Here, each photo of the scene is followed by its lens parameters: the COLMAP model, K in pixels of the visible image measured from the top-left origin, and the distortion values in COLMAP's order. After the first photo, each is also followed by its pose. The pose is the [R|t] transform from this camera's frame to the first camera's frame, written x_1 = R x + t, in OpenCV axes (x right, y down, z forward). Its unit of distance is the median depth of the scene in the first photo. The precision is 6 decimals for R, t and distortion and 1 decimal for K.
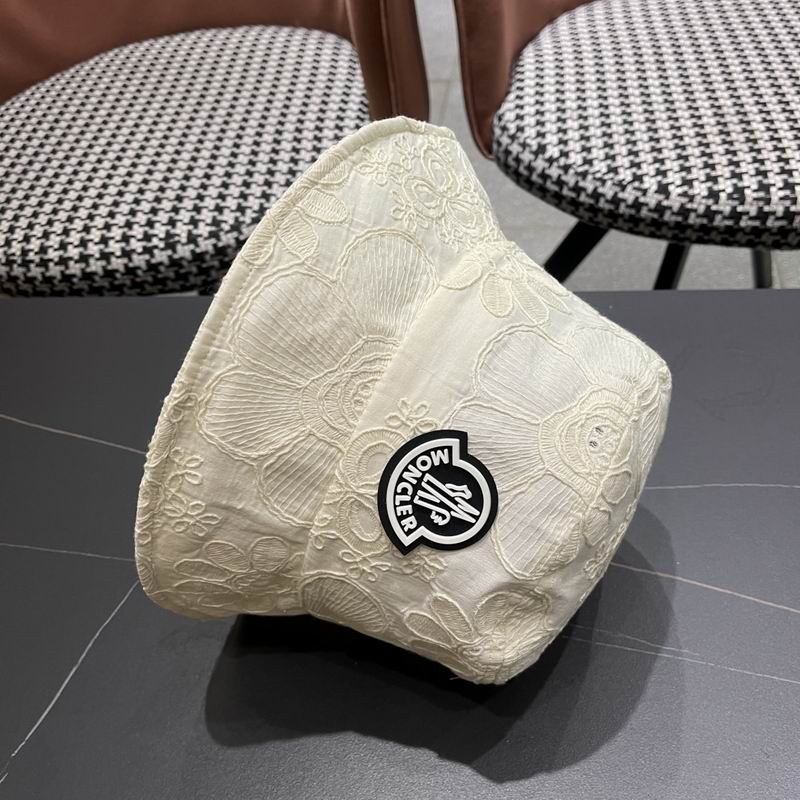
lens RADIAL K [[851.7, 0, 397.7], [0, 851.7, 404.7], [0, 0, 1]] dist [0.015831, 0.000000]
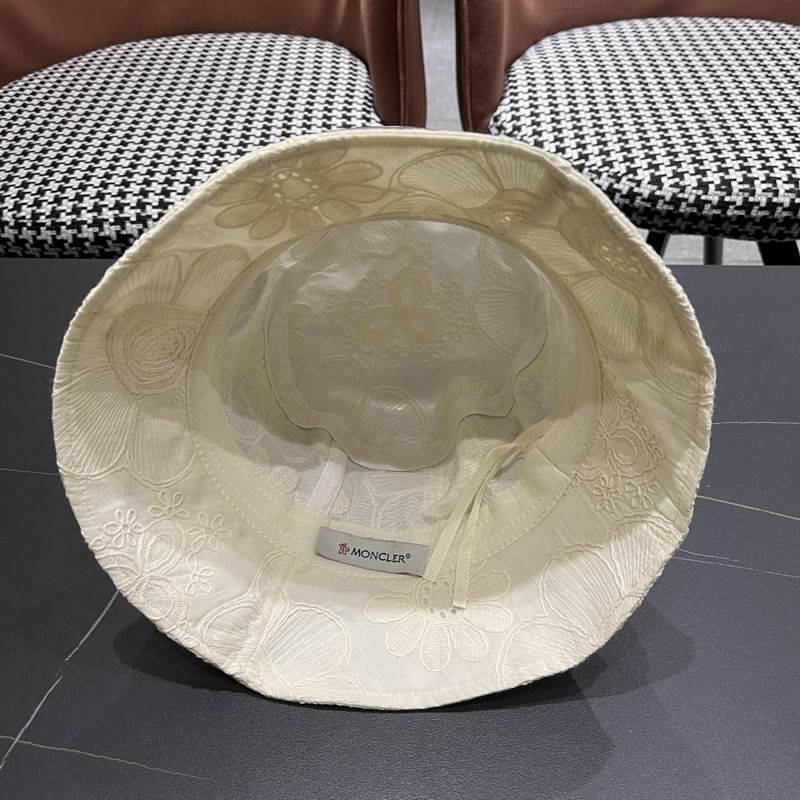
lens RADIAL K [[851.7, 0, 394.1], [0, 851.7, 399.5], [0, 0, 1]] dist [0.015831, 0.000000]
pose [[0.995774, 0.025857, 0.088127, -0.101790], [-0.018911, 0.996715, -0.078754, 0.109524], [-0.089874, 0.076755, 0.992991, -0.018141]]
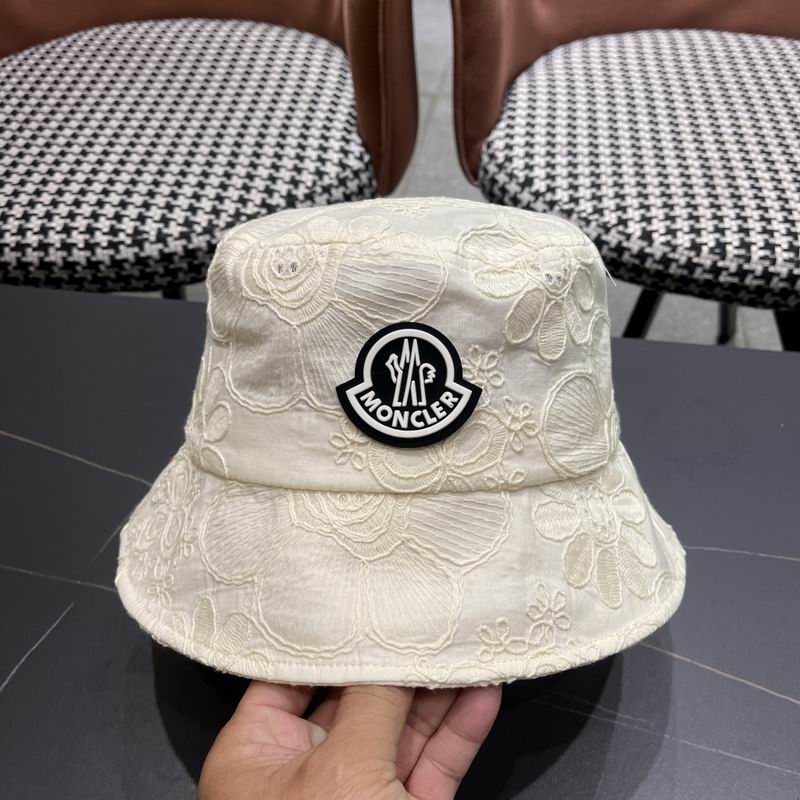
lens RADIAL K [[851.7, 0, 413.0], [0, 851.7, 407.4], [0, 0, 1]] dist [0.015831, 0.000000]
pose [[0.993728, 0.085452, 0.072124, -0.013857], [-0.085188, 0.996342, -0.006732, -0.022720], [-0.072436, 0.000546, 0.997373, 0.027111]]
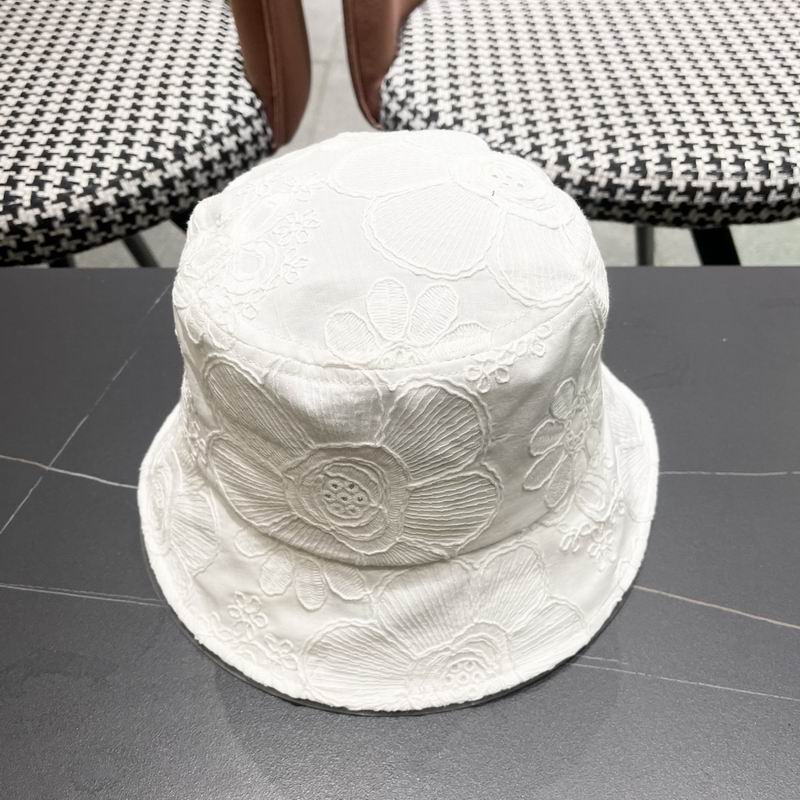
lens RADIAL K [[851.7, 0, 400.8], [0, 851.7, 404.9], [0, 0, 1]] dist [0.015831, 0.000000]
pose [[0.989298, -0.011043, 0.145493, -0.005522], [0.010538, 0.999935, 0.004242, 0.010231], [-0.145530, -0.002663, 0.989350, 0.091625]]
